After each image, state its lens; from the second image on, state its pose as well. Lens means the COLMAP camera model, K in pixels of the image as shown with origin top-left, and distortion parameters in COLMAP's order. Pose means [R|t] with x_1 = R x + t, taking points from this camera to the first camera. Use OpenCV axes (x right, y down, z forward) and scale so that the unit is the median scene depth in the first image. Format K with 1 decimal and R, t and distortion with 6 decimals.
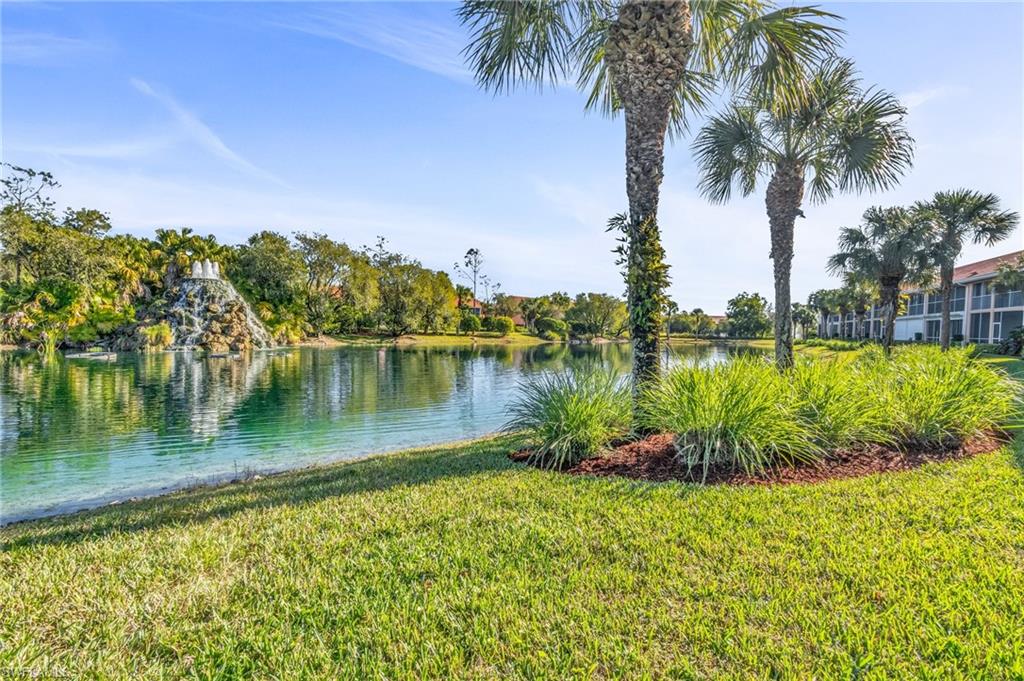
lens RADIAL K [[486.0, 0, 521.2], [0, 486.0, 346.9], [0, 0, 1]] dist [0.002457, -0.007914]
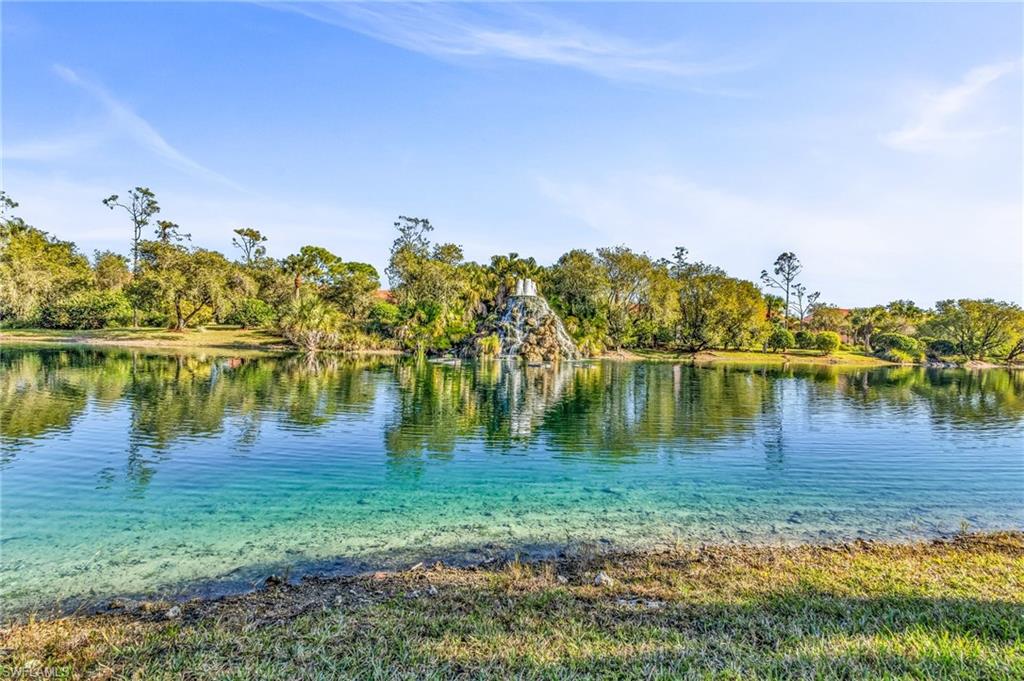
lens RADIAL K [[475.9, 0, 516.8], [0, 475.9, 342.2], [0, 0, 1]] dist [0.000727, -0.000421]
pose [[0.831470, 0.011992, -0.555440, -0.056171], [-0.035740, 0.998851, -0.031936, 0.002464], [0.554419, 0.046405, 0.830943, 0.080303]]
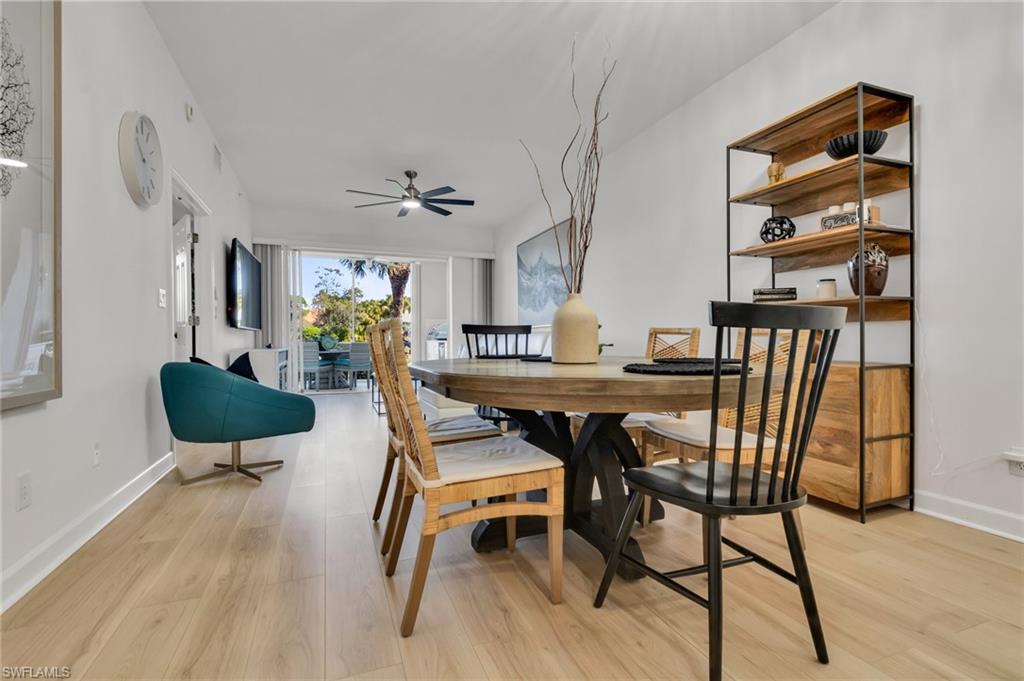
lens RADIAL K [[486.0, 0, 521.2], [0, 486.0, 346.9], [0, 0, 1]] dist [0.002457, -0.007914]
pose [[0.889294, -0.027587, -0.456503, 0.503462], [0.009055, 0.999045, -0.042734, 0.026047], [0.457246, 0.033869, 0.888695, -0.339626]]
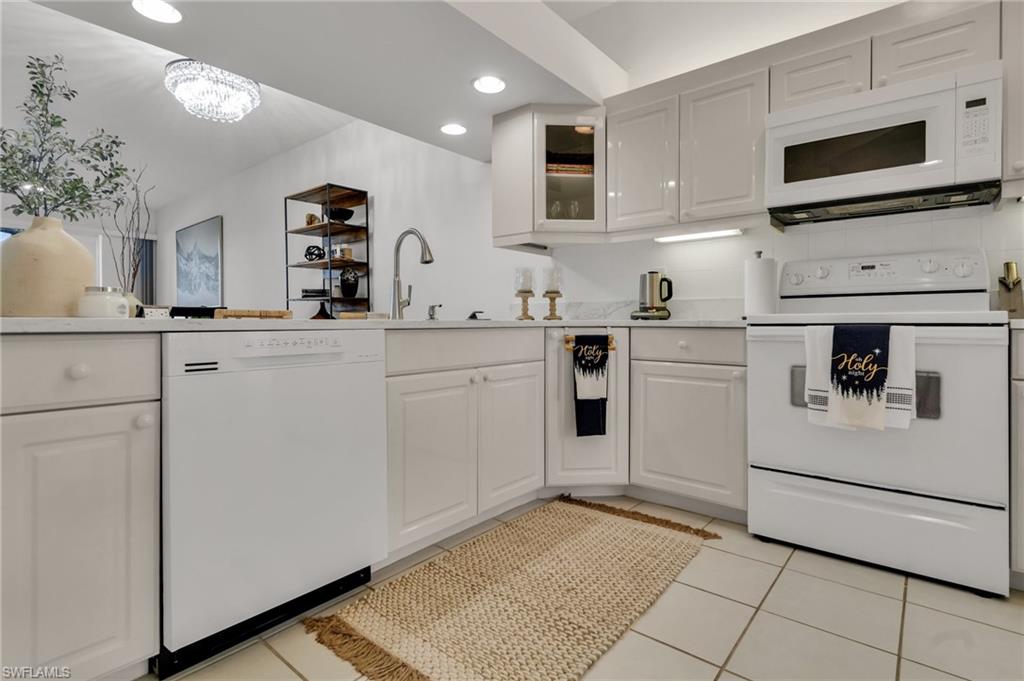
lens RADIAL K [[498.6, 0, 530.3], [0, 498.6, 317.7], [0, 0, 1]] dist [-0.002359, -0.000171]
pose [[0.998861, -0.034843, 0.032608, 0.577702], [0.036341, 0.998255, -0.046540, 0.030601], [-0.030929, 0.047672, 0.998384, -0.400953]]
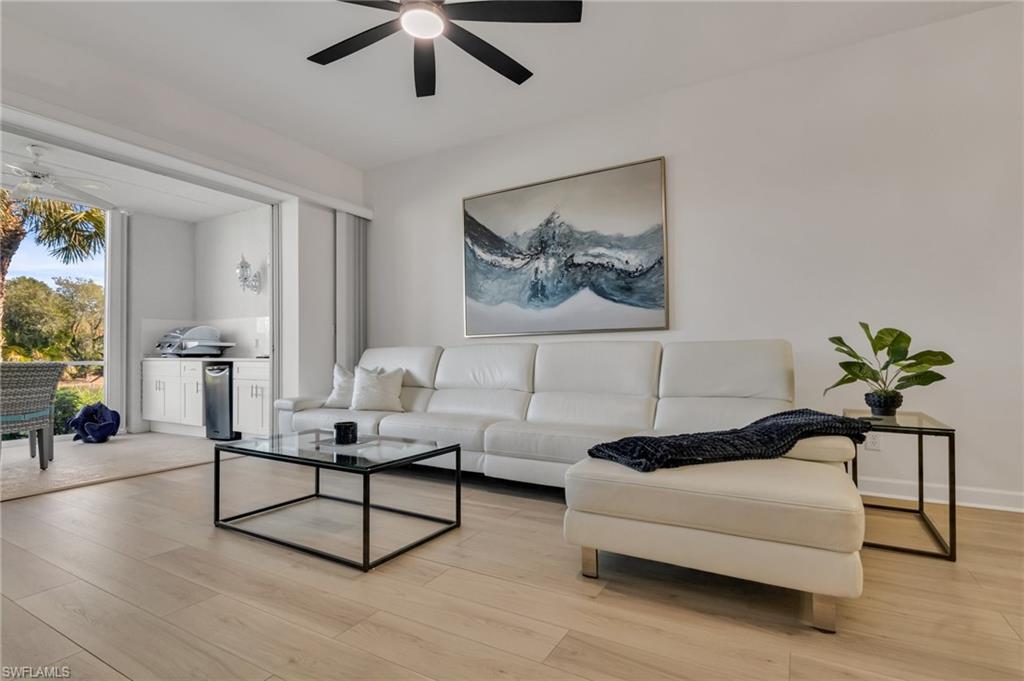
lens RADIAL K [[491.4, 0, 514.4], [0, 491.4, 343.7], [0, 0, 1]] dist [-0.002465, -0.000648]
pose [[0.979629, -0.030278, 0.198519, 0.361137], [0.043765, 0.996996, -0.063906, 0.017275], [-0.195987, 0.071292, 0.978011, -0.259890]]
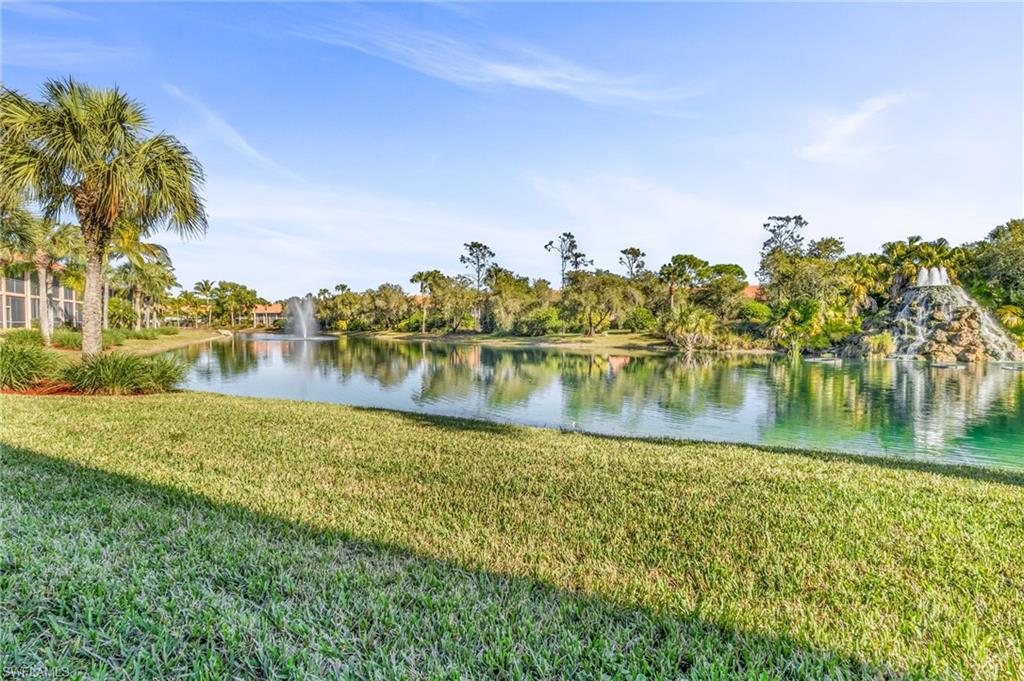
lens RADIAL K [[490.3, 0, 527.7], [0, 490.3, 339.1], [0, 0, 1]] dist [0.021702, -0.013089]
pose [[0.283472, -0.001113, -0.958980, 0.067388], [-0.031574, 0.999446, -0.010493, 0.001023], [0.958461, 0.033254, 0.283280, -0.046599]]
